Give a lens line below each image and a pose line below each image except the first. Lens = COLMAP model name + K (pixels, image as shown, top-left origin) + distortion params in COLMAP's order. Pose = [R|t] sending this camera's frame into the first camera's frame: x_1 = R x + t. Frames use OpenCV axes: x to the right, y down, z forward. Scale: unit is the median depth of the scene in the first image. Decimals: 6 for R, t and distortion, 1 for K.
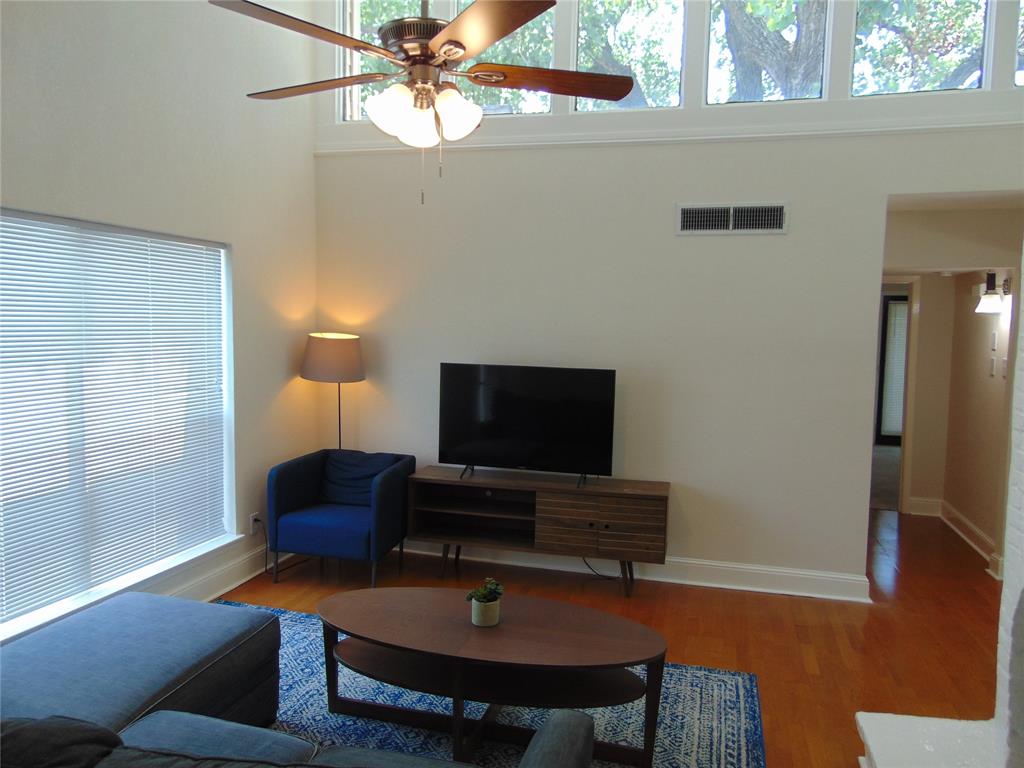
lens RADIAL K [[765.3, 0, 513.6], [0, 765.3, 375.4], [0, 0, 1]] dist [-0.011174, 0.053031]
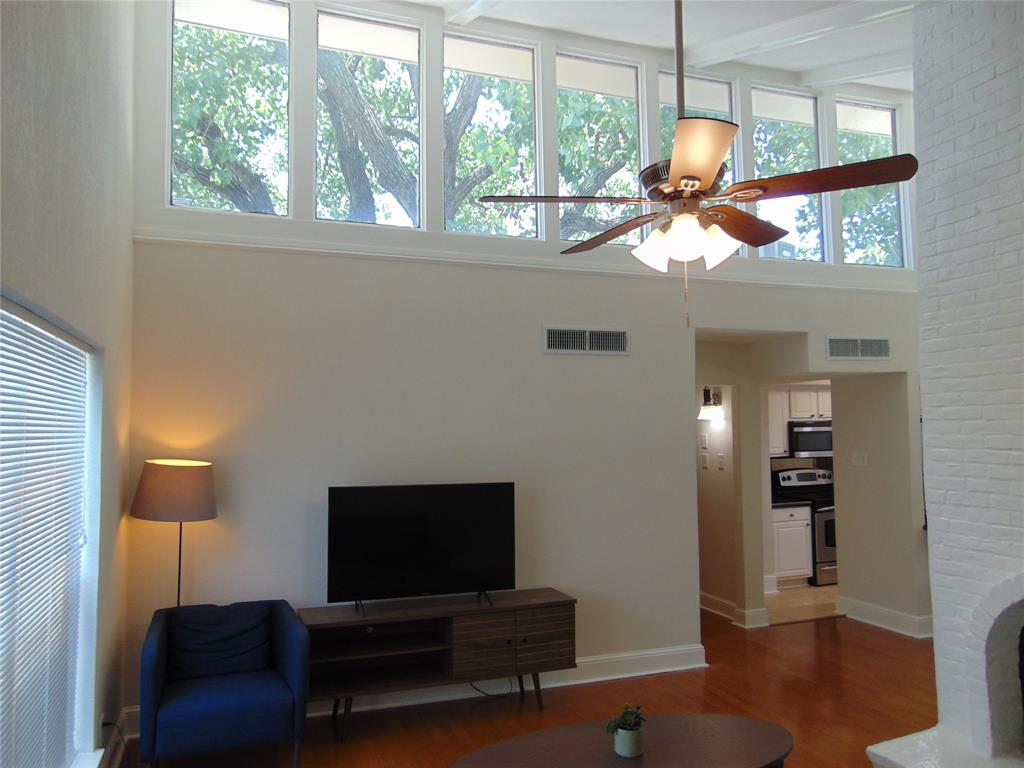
lens RADIAL K [[765.3, 0, 506.5], [0, 765.3, 391.9], [0, 0, 1]] dist [-0.011174, 0.053031]
pose [[0.828044, -0.000319, 0.560663, -0.438456], [0.068227, 0.992625, -0.100201, -0.024800], [-0.556496, 0.121223, 0.821959, 0.147873]]
